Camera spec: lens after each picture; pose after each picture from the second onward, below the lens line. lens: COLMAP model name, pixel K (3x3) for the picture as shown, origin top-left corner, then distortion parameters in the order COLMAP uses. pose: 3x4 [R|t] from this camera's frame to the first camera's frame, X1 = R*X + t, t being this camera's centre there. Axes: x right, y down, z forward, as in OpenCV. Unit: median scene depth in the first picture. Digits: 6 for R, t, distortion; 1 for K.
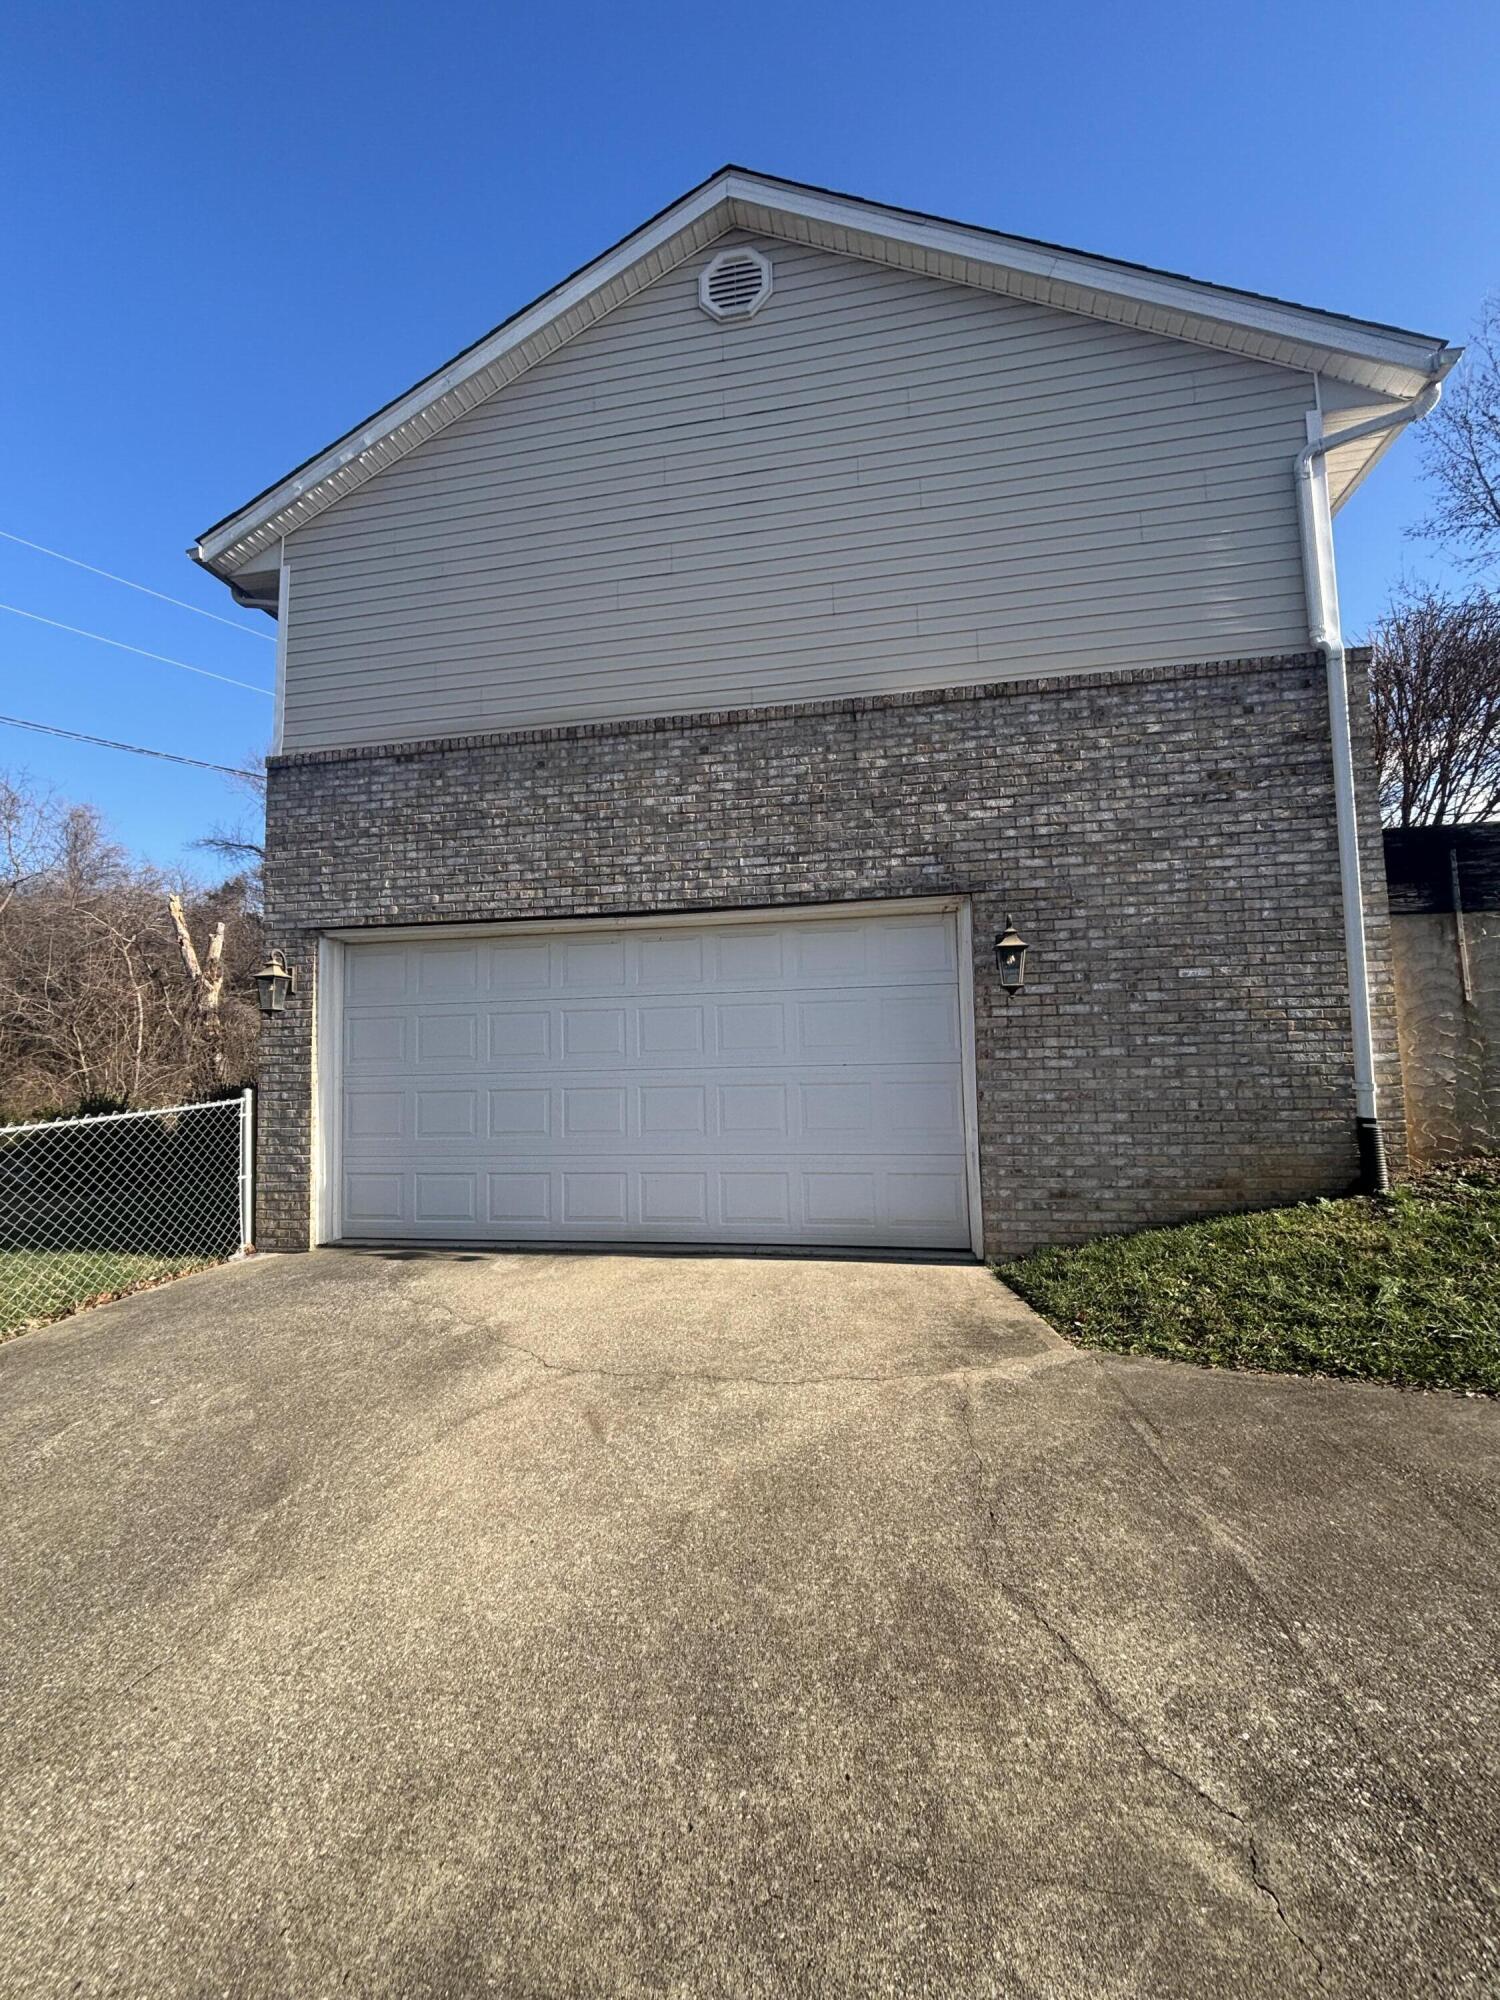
lens RADIAL K [[808.7, 0, 749.0], [0, 808.7, 996.3], [0, 0, 1]] dist [0.002458, -0.000073]
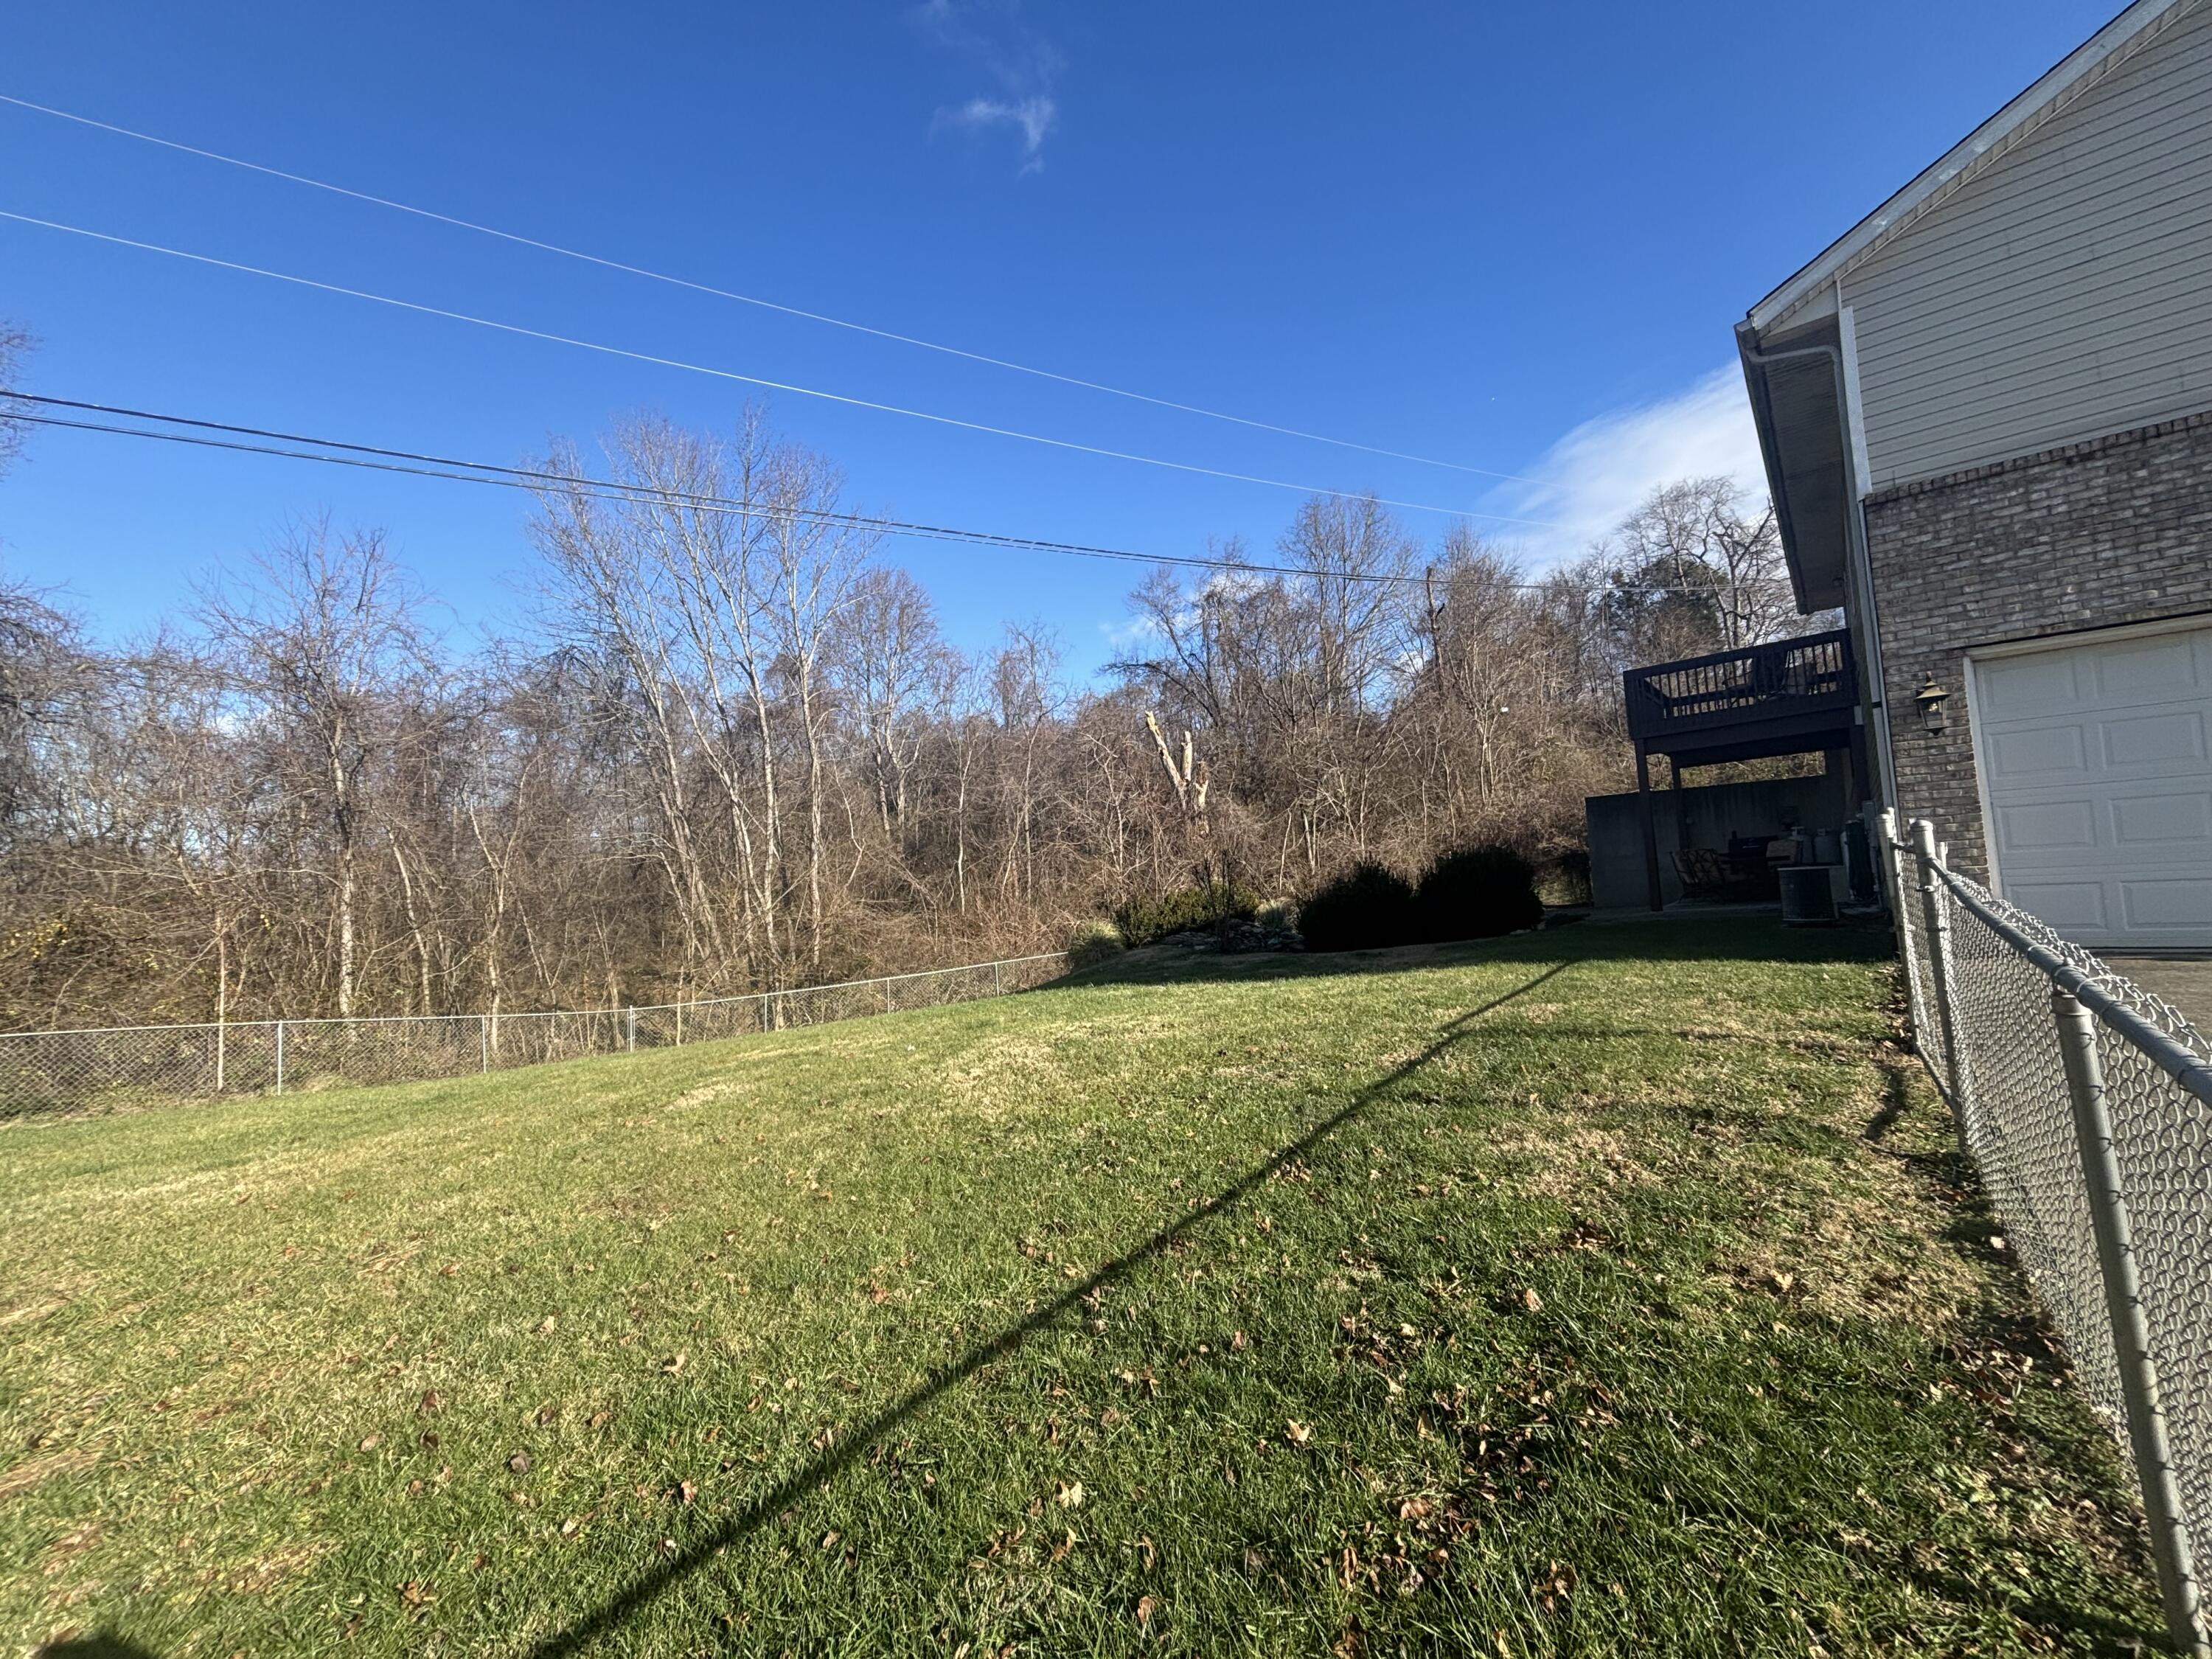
lens RADIAL K [[894.5, 0, 1110.9], [0, 894.5, 828.2], [0, 0, 1]] dist [0.002458, -0.000073]
pose [[0.873736, -0.062710, -0.482340, -1.008086], [0.082229, 0.996424, 0.019406, 0.035618], [0.479399, -0.056618, 0.875769, -0.564599]]
